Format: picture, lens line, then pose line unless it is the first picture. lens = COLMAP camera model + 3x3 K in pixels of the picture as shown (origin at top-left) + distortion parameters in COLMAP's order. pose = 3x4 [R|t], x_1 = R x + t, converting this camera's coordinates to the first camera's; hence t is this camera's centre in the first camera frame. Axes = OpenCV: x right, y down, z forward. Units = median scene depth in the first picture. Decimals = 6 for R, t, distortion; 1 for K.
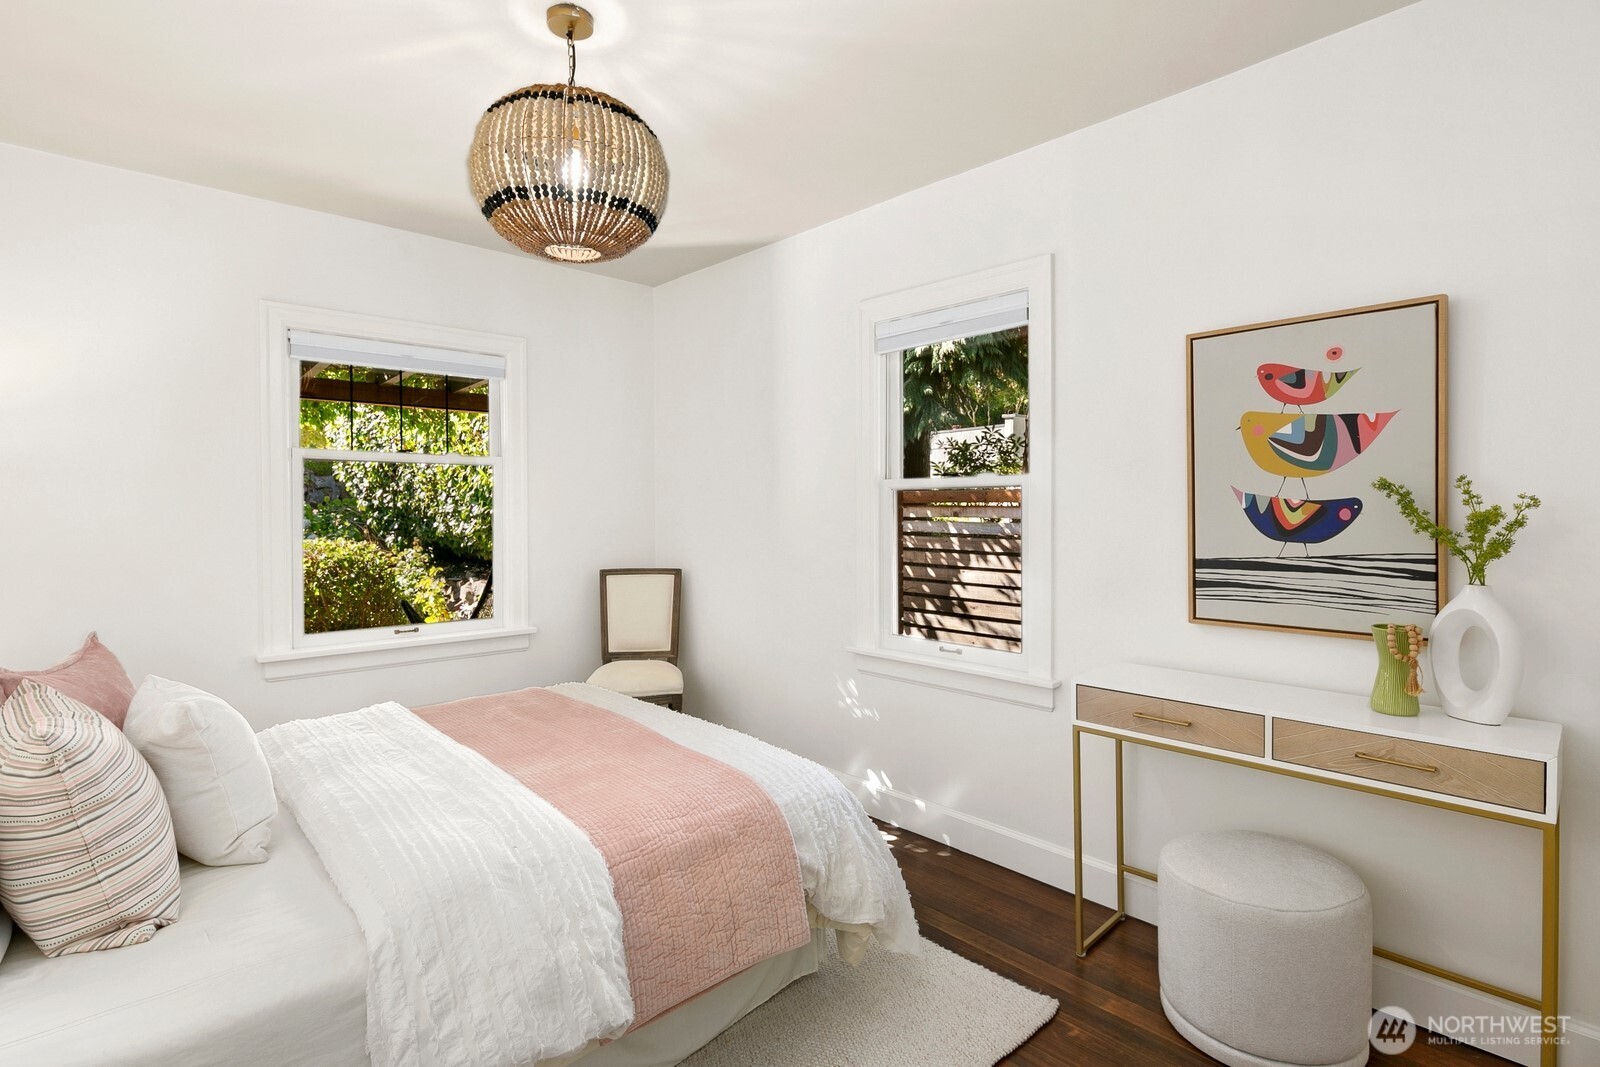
lens RADIAL K [[787.1, 0, 793.3], [0, 787.1, 495.0], [0, 0, 1]] dist [-0.000077, -0.000035]
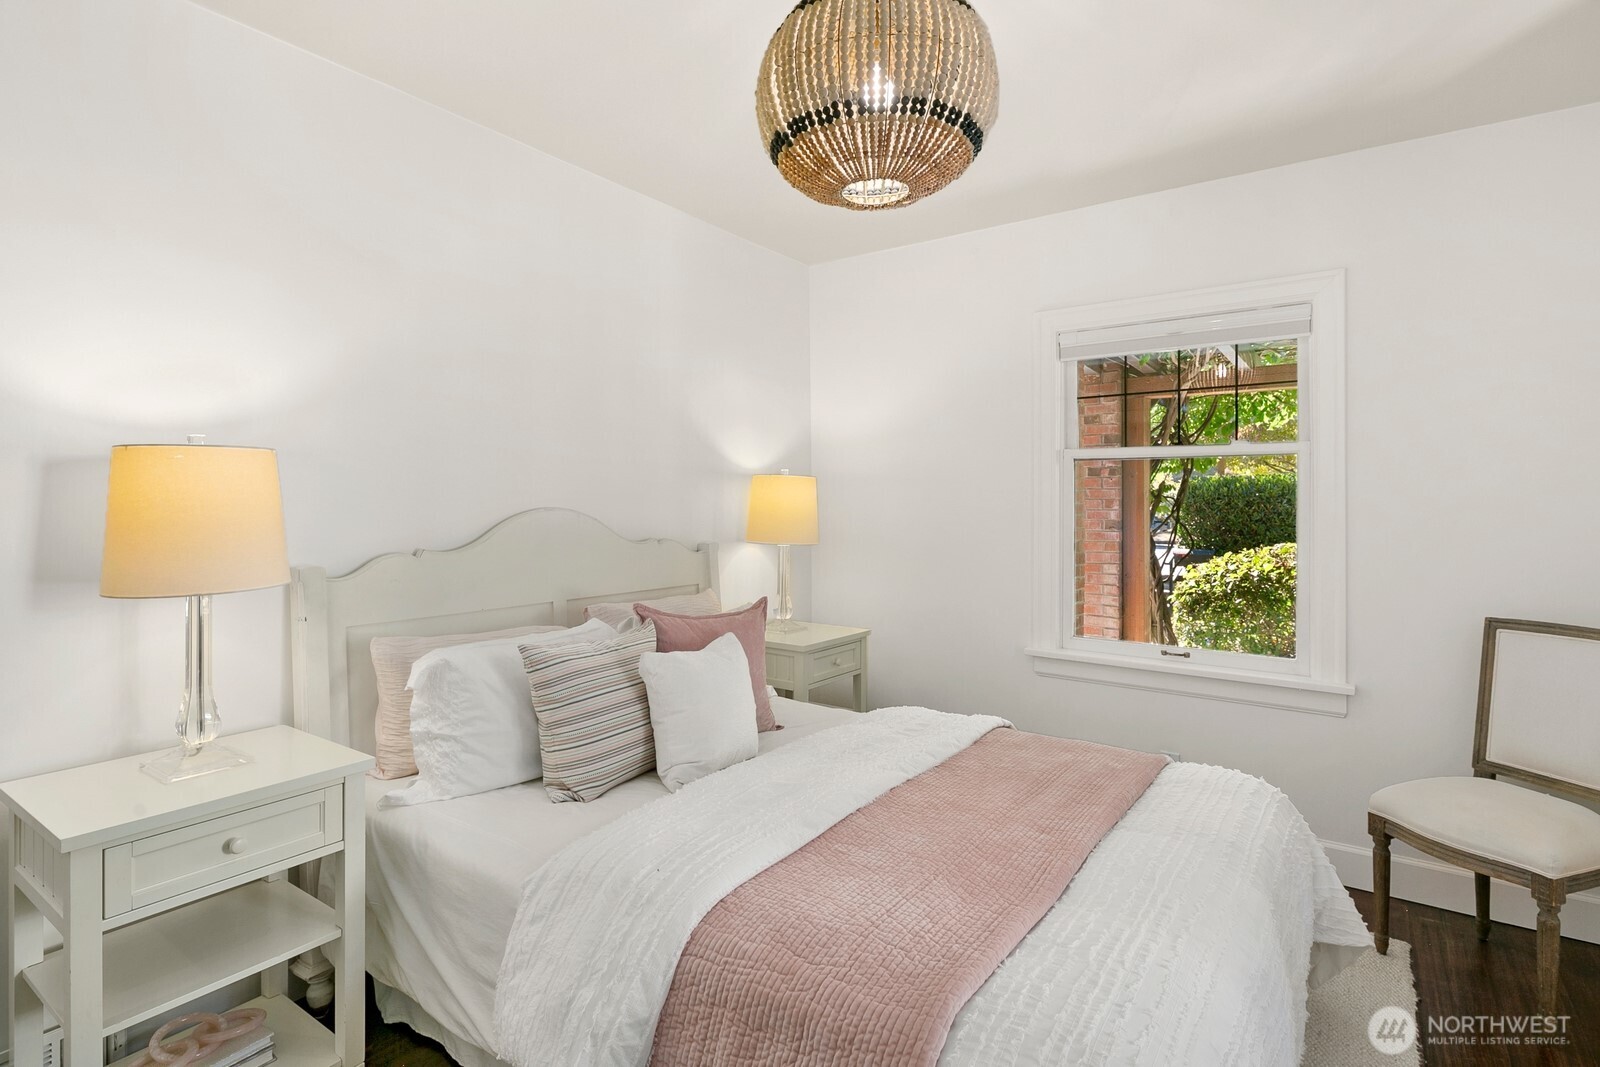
lens RADIAL K [[787.1, 0, 793.3], [0, 787.1, 495.0], [0, 0, 1]] dist [-0.000077, -0.000035]
pose [[0.210293, -0.008763, -0.977599, 0.258279], [0.006235, 0.999952, -0.007622, 0.003883], [0.977618, -0.004493, 0.210338, 0.412297]]
